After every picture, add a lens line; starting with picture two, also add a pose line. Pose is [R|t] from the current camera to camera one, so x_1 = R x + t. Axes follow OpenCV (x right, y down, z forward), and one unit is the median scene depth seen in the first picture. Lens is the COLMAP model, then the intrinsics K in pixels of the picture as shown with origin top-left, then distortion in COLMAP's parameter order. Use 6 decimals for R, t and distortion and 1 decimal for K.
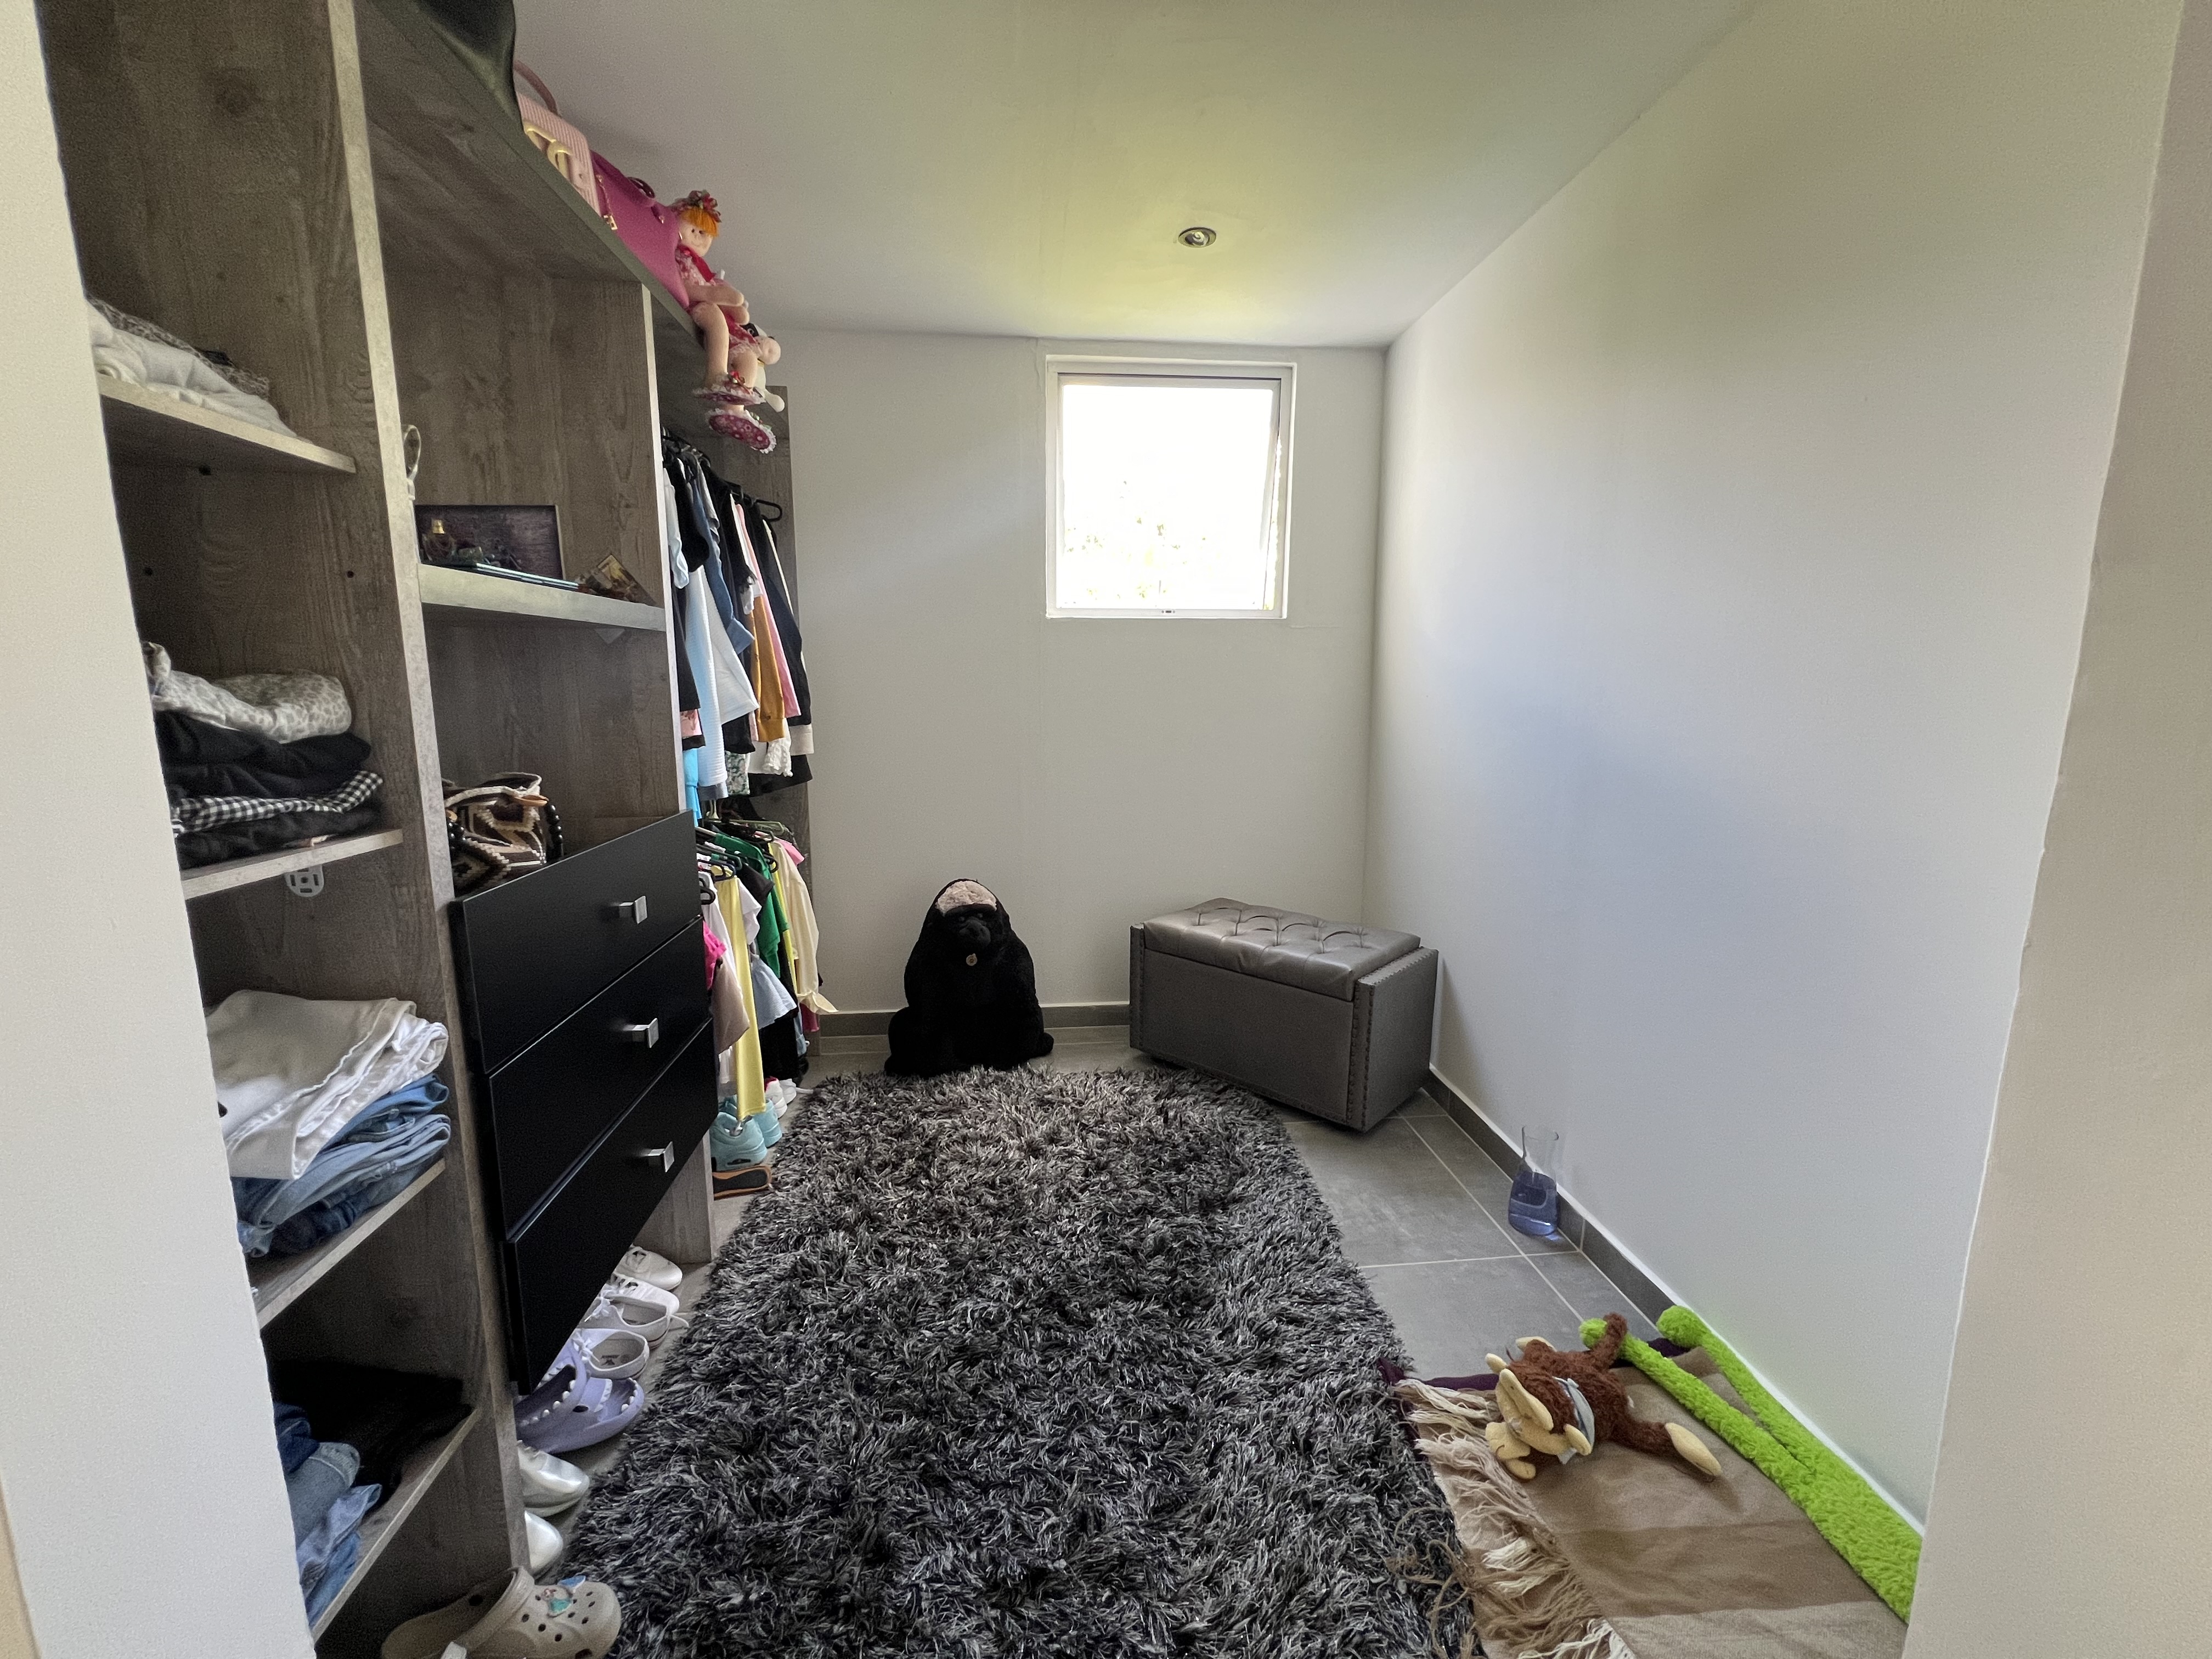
lens RADIAL K [[888.8, 0, 1107.1], [0, 888.8, 826.4], [0, 0, 1]] dist [0.000815, -0.000386]
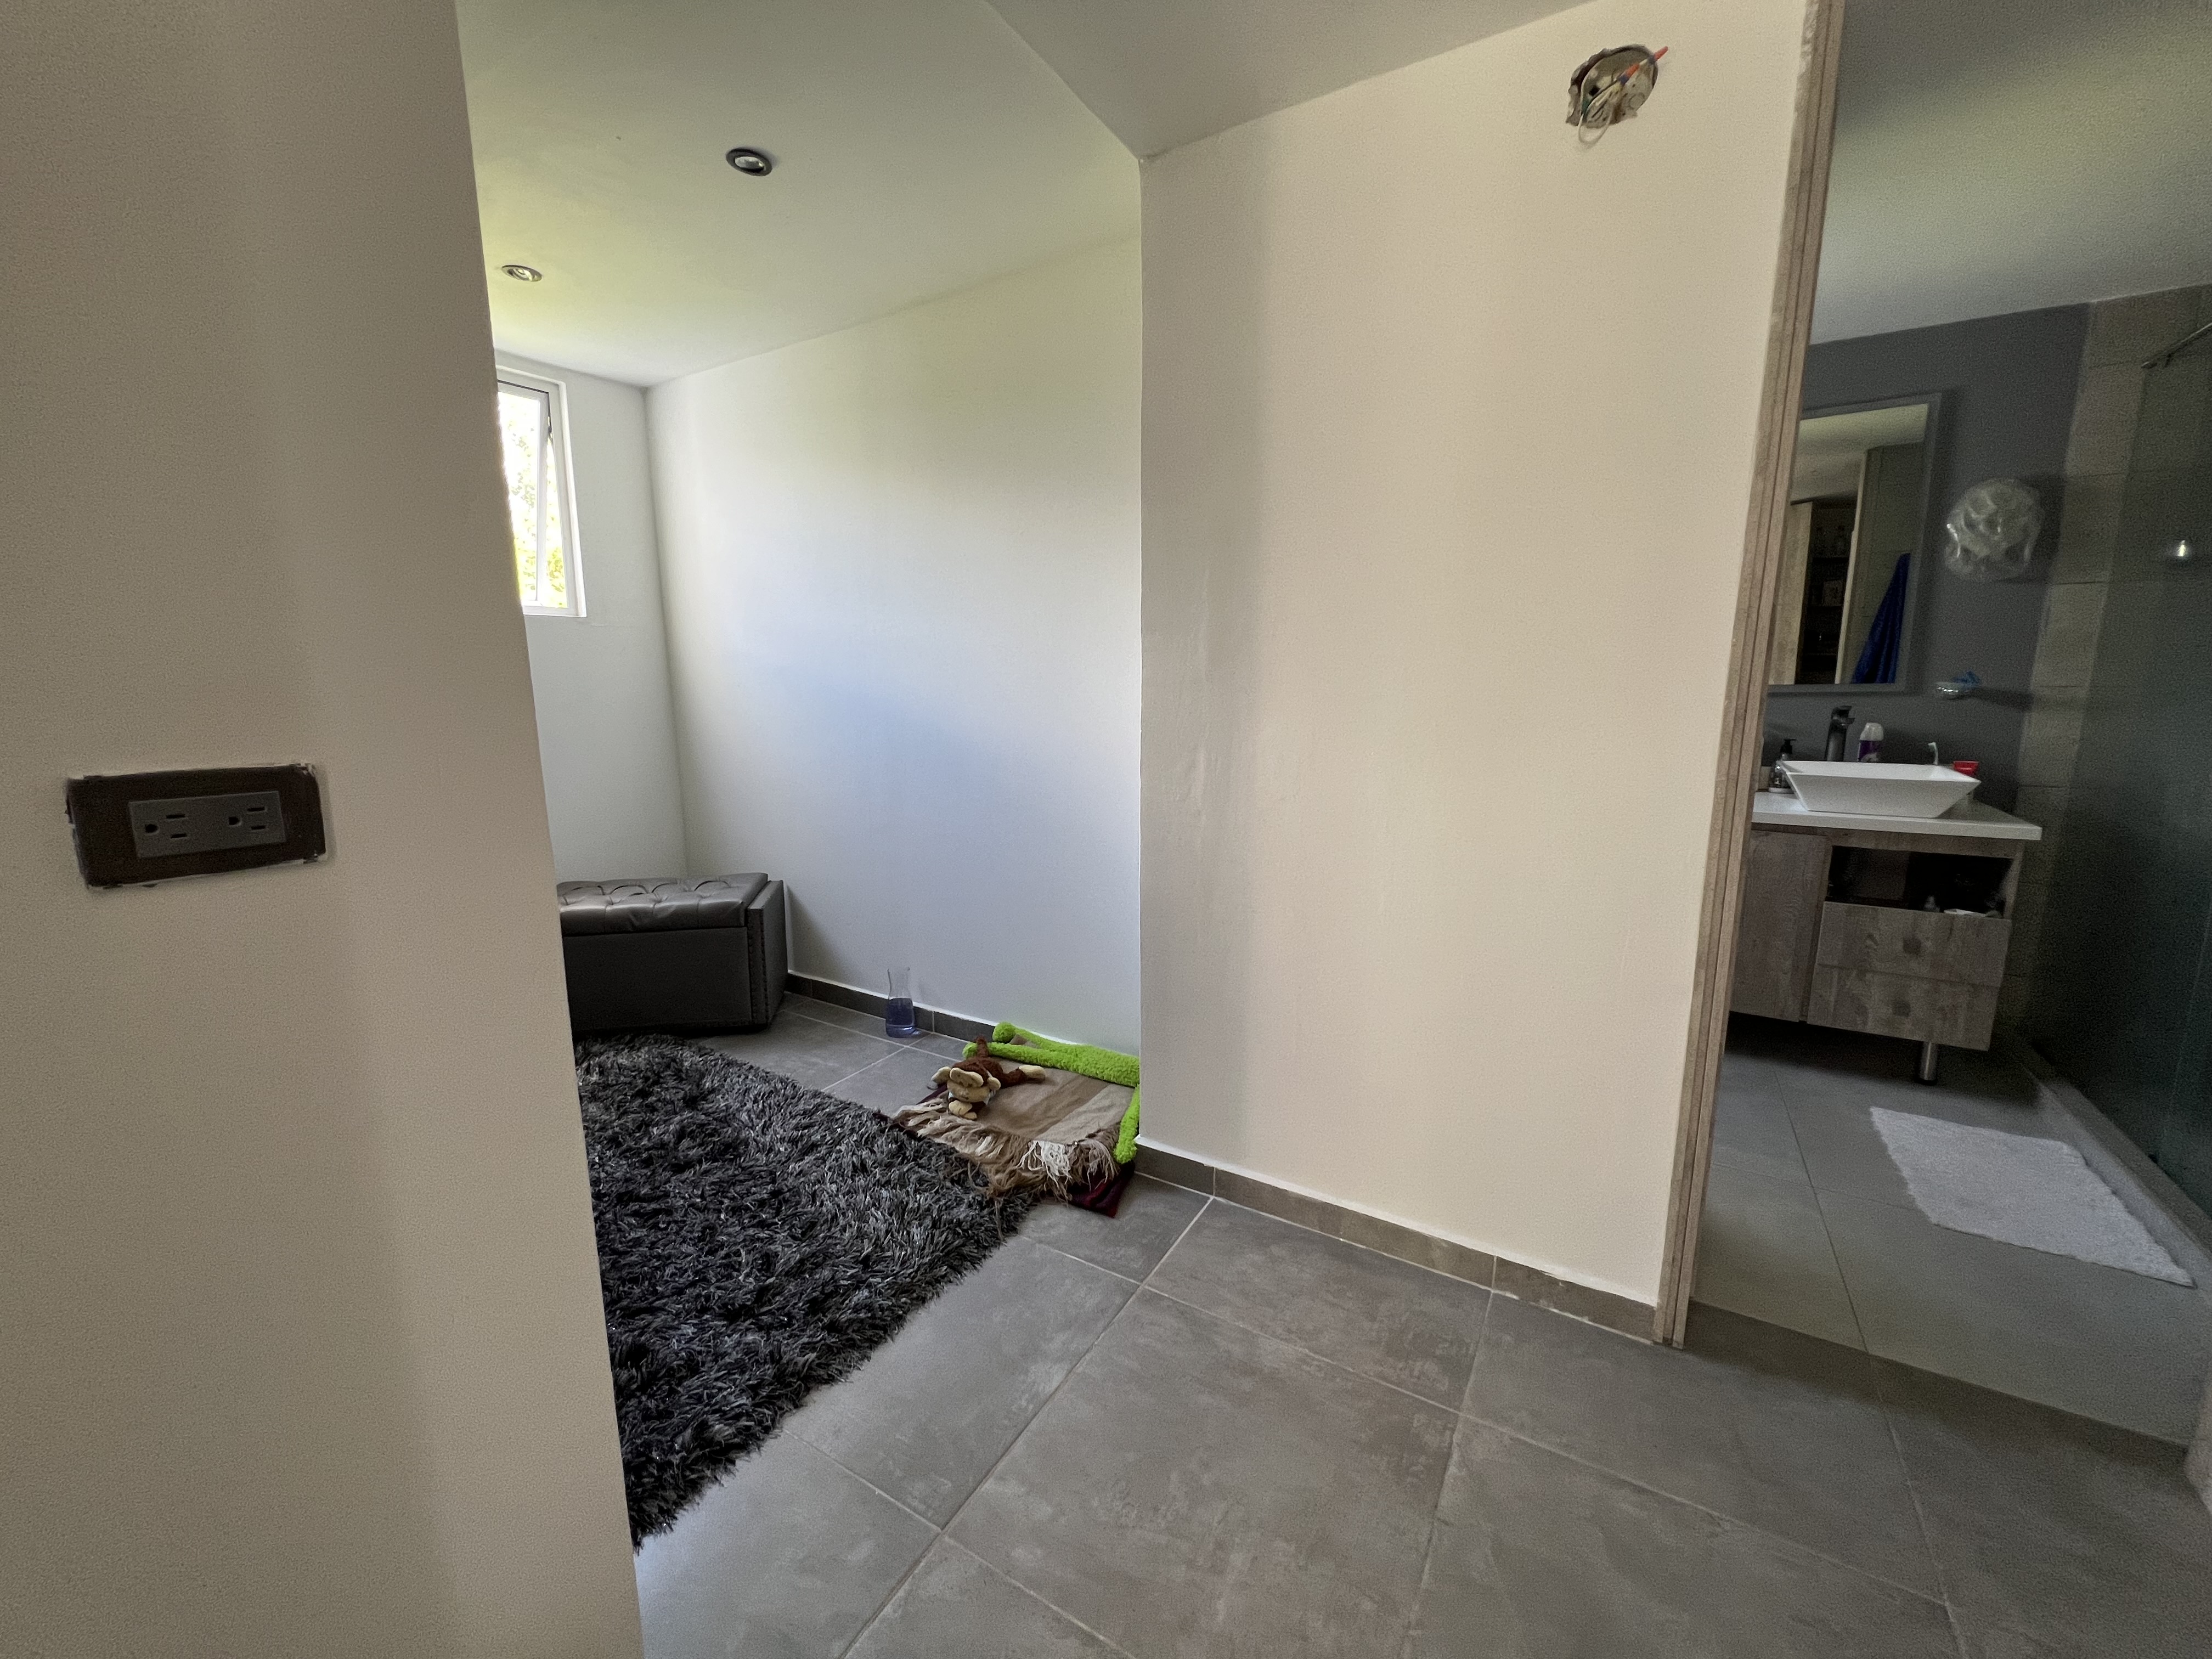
lens RADIAL K [[888.8, 0, 1099.3], [0, 888.8, 830.3], [0, 0, 1]] dist [0.000815, -0.000386]
pose [[0.600989, -0.141250, 0.786677, -0.543956], [0.133357, 0.988184, 0.075553, 0.044499], [-0.788054, 0.059502, 0.612724, -0.254784]]
